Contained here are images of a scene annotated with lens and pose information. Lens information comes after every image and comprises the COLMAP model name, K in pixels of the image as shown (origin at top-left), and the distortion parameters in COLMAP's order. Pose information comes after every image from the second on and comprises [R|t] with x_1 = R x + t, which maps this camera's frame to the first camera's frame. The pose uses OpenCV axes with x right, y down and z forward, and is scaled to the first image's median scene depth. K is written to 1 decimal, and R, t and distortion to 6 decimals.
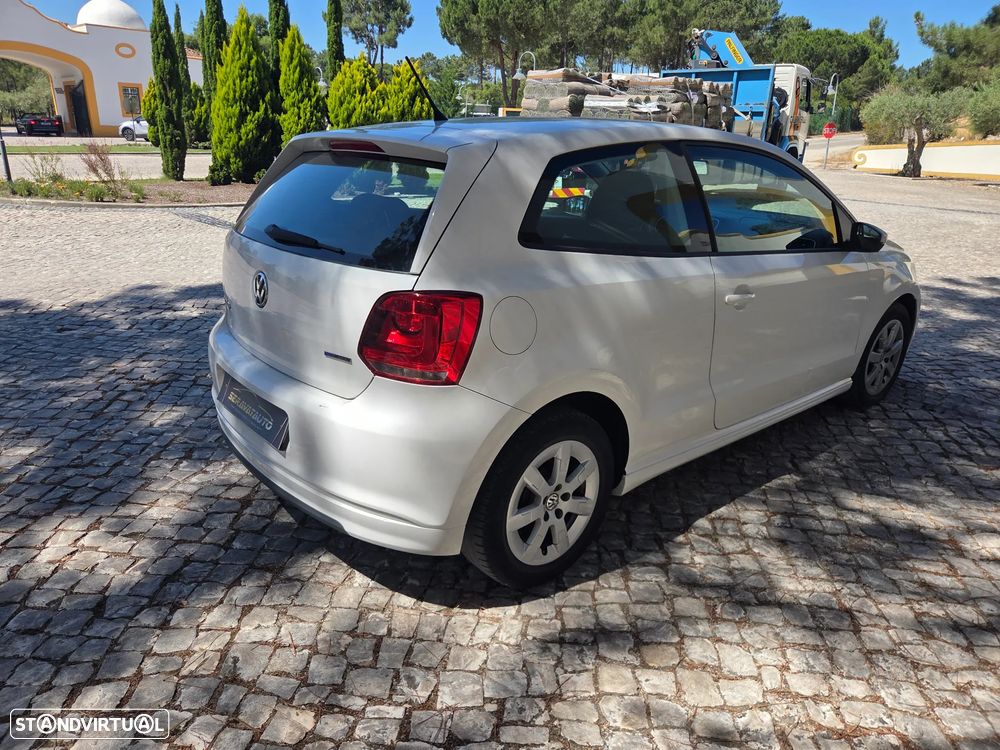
lens RADIAL K [[674.5, 0, 491.2], [0, 674.5, 371.8], [0, 0, 1]] dist [0.067366, -0.053197]
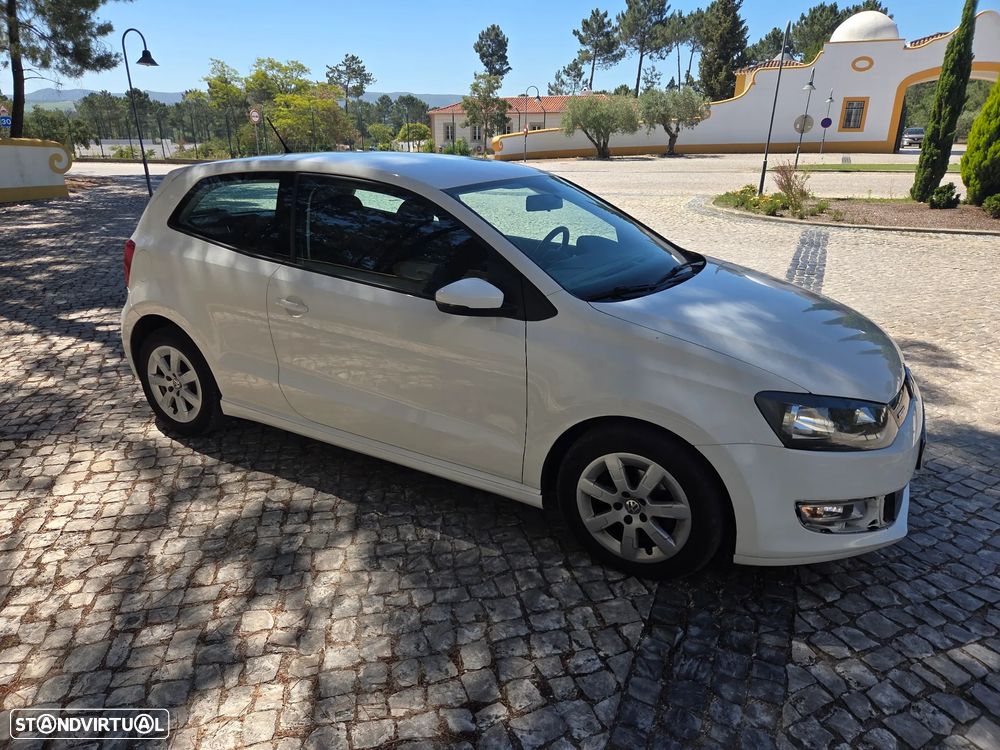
lens RADIAL K [[674.5, 0, 491.3], [0, 674.5, 367.1], [0, 0, 1]] dist [0.067366, -0.053197]
pose [[0.343894, 0.279515, -0.896442, 1.672178], [-0.305436, 0.936051, 0.174693, -0.330209], [0.887944, 0.213730, 0.407276, 0.887306]]
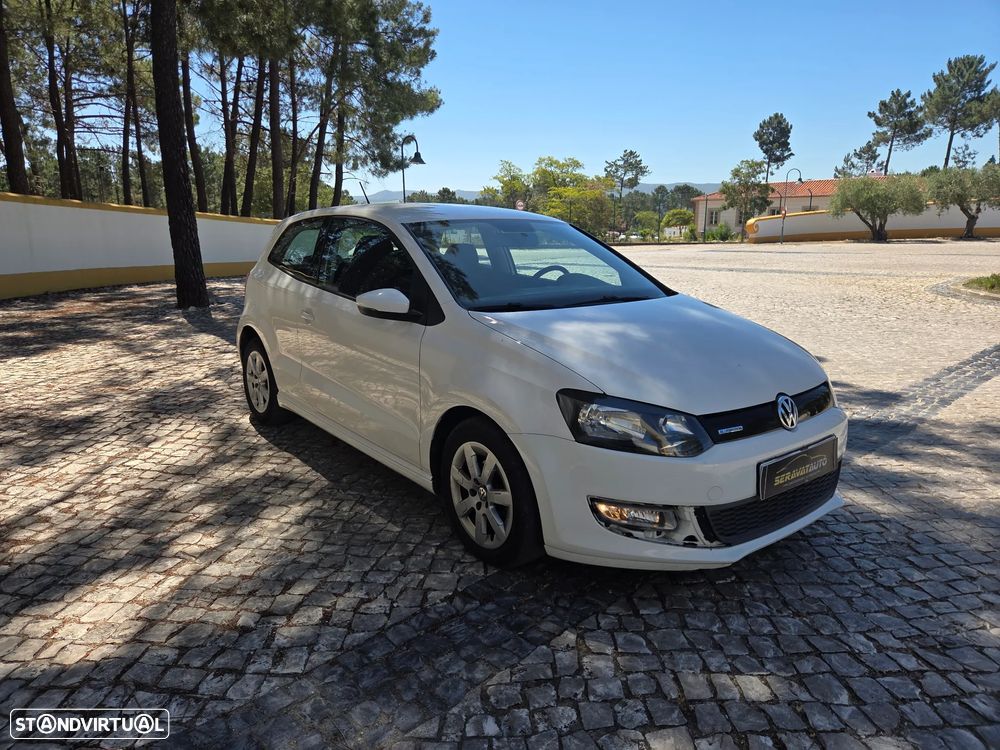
lens RADIAL K [[674.5, 0, 500.8], [0, 674.5, 354.2], [0, 0, 1]] dist [0.067366, -0.053197]
pose [[-0.025134, 0.163920, -0.986153, 1.955039], [-0.329277, 0.930060, 0.162989, -0.428361], [0.943899, 0.328815, 0.030599, 1.450194]]
